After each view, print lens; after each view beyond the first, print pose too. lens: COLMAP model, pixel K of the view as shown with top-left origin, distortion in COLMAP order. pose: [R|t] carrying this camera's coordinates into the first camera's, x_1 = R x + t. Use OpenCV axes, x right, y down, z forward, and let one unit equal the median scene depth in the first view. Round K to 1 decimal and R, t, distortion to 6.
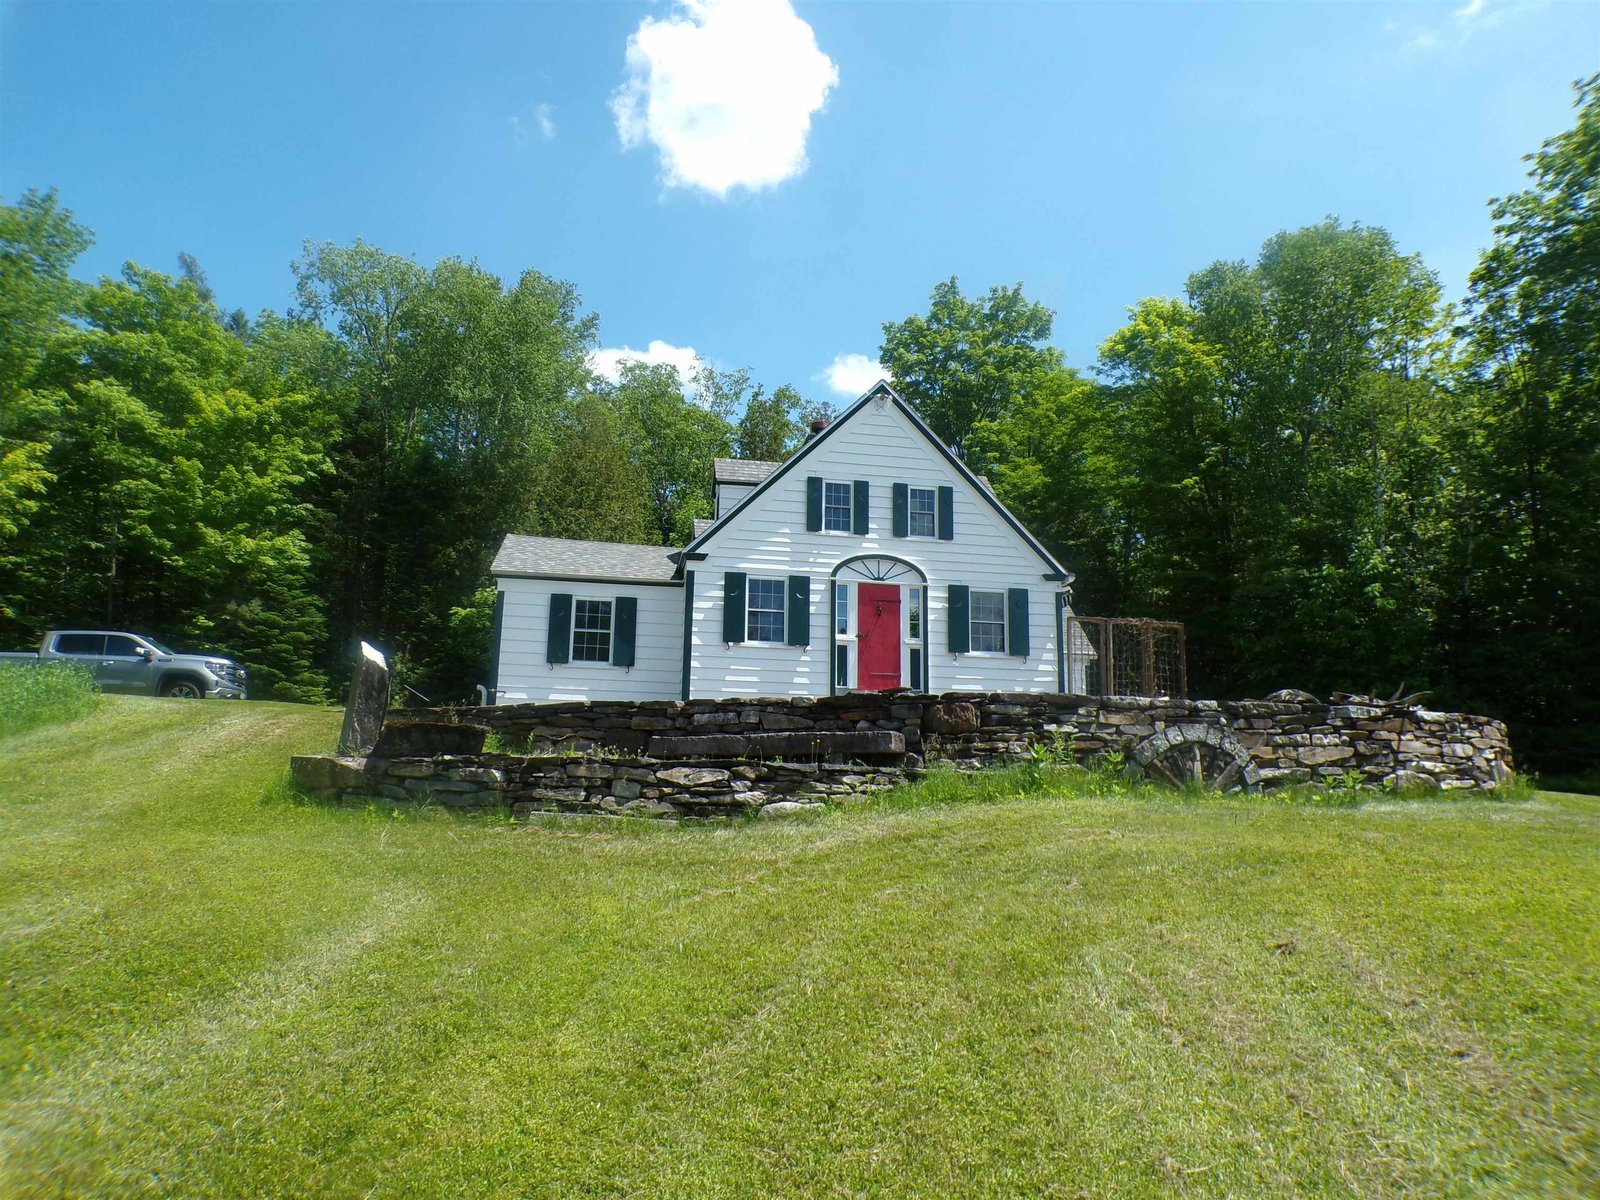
lens RADIAL K [[1075.8, 0, 808.6], [0, 1075.8, 599.3], [0, 0, 1]] dist [-0.044369, 0.017948]
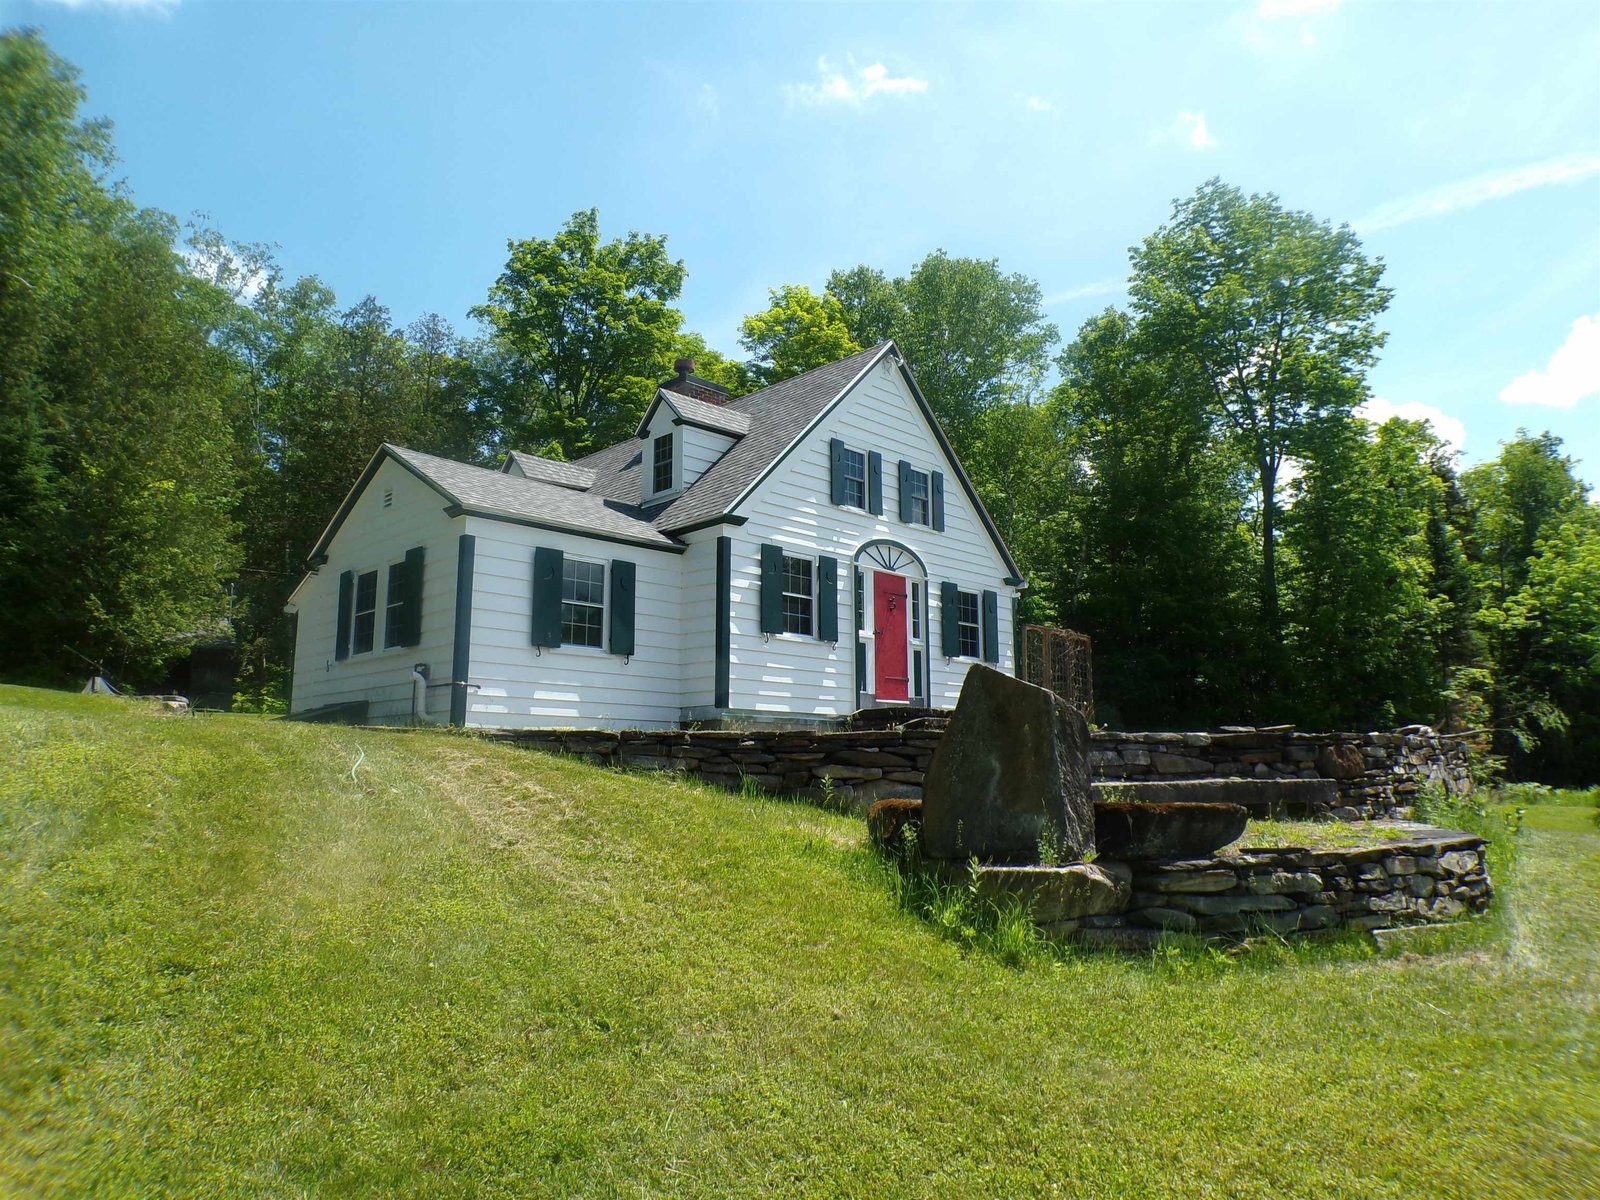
lens RADIAL K [[1075.8, 0, 808.6], [0, 1075.8, 595.9], [0, 0, 1]] dist [-0.044369, 0.017948]
pose [[0.816389, 0.077894, 0.572226, -0.486429], [-0.098949, 0.995076, 0.005715, 0.004773], [-0.568963, -0.061287, 0.820076, 0.320942]]
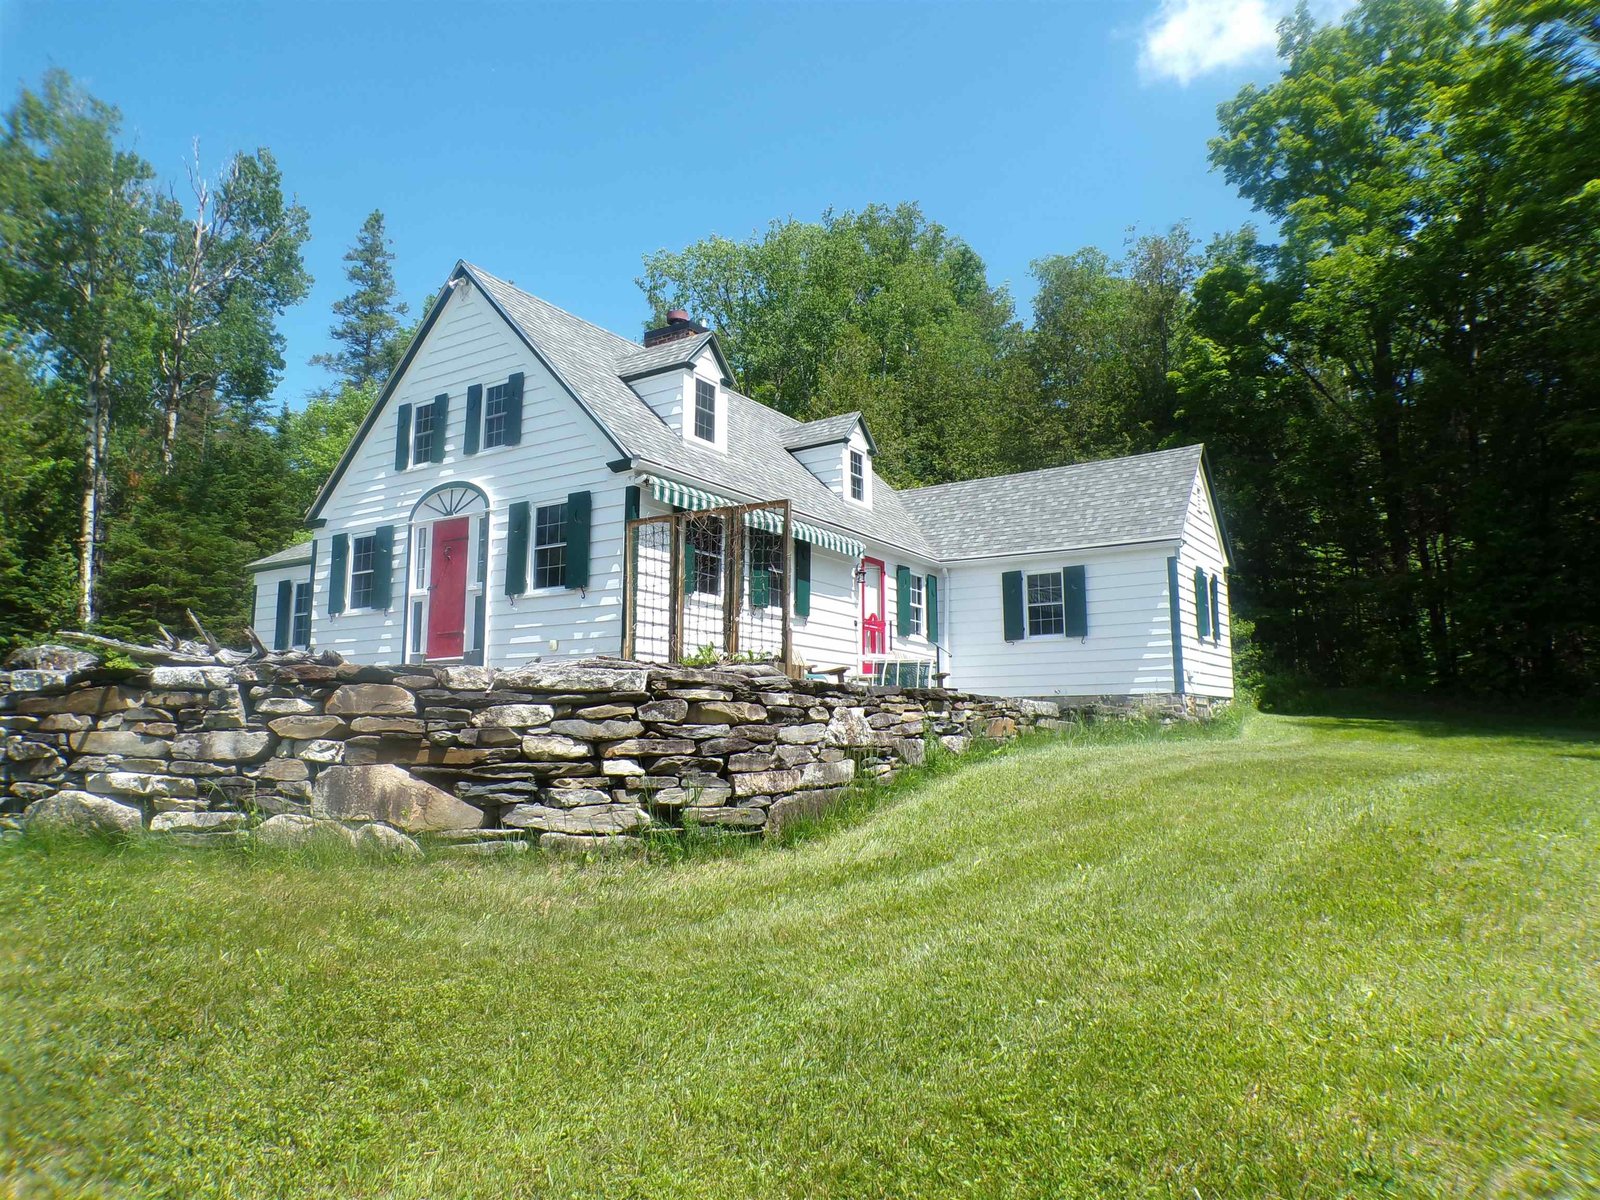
lens RADIAL K [[1075.8, 0, 800.7], [0, 1075.8, 599.9], [0, 0, 1]] dist [-0.044369, 0.017948]
pose [[0.718862, -0.105027, -0.687173, 0.788296], [0.143779, 0.989609, -0.000842, 0.082365], [0.680121, -0.098196, 0.726494, 0.595826]]
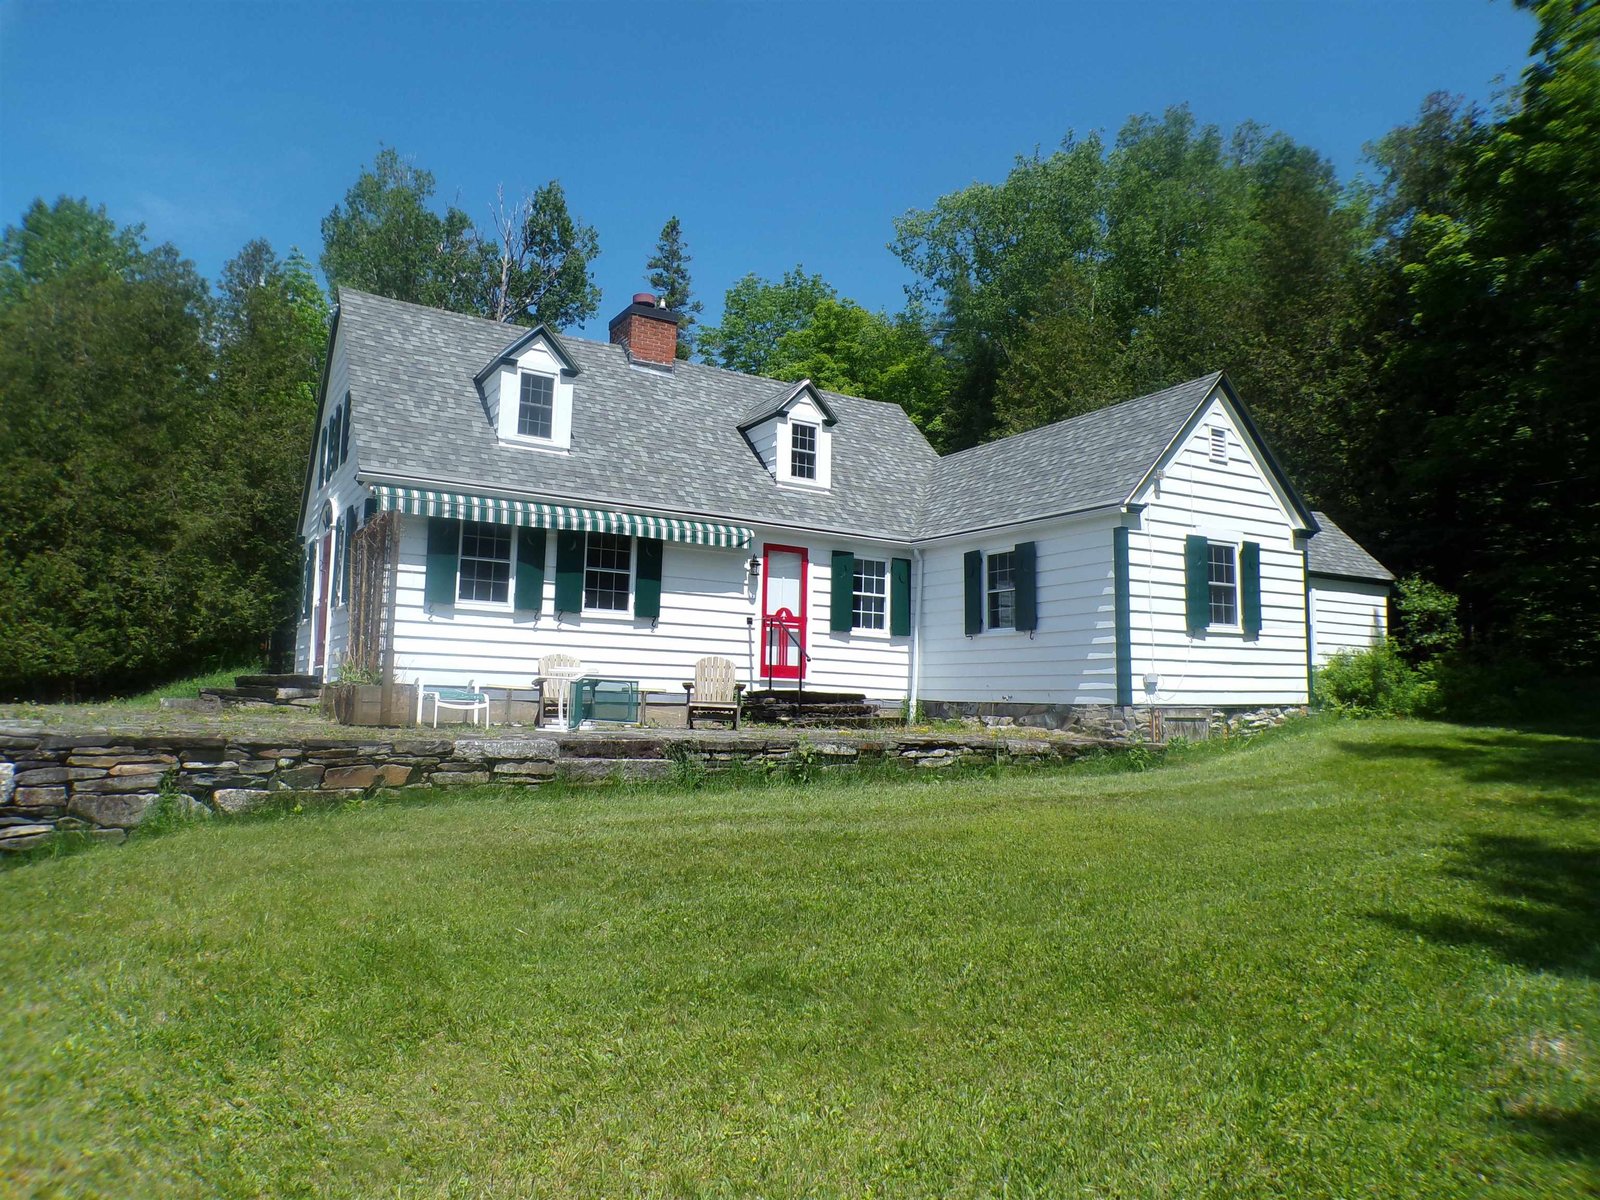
lens RADIAL K [[1075.8, 0, 800.8], [0, 1075.8, 595.3], [0, 0, 1]] dist [-0.044369, 0.017948]
pose [[0.353197, -0.099541, -0.930239, 0.846155], [0.168244, 0.984871, -0.041508, 0.097348], [0.920297, -0.141846, 0.364600, 0.733888]]
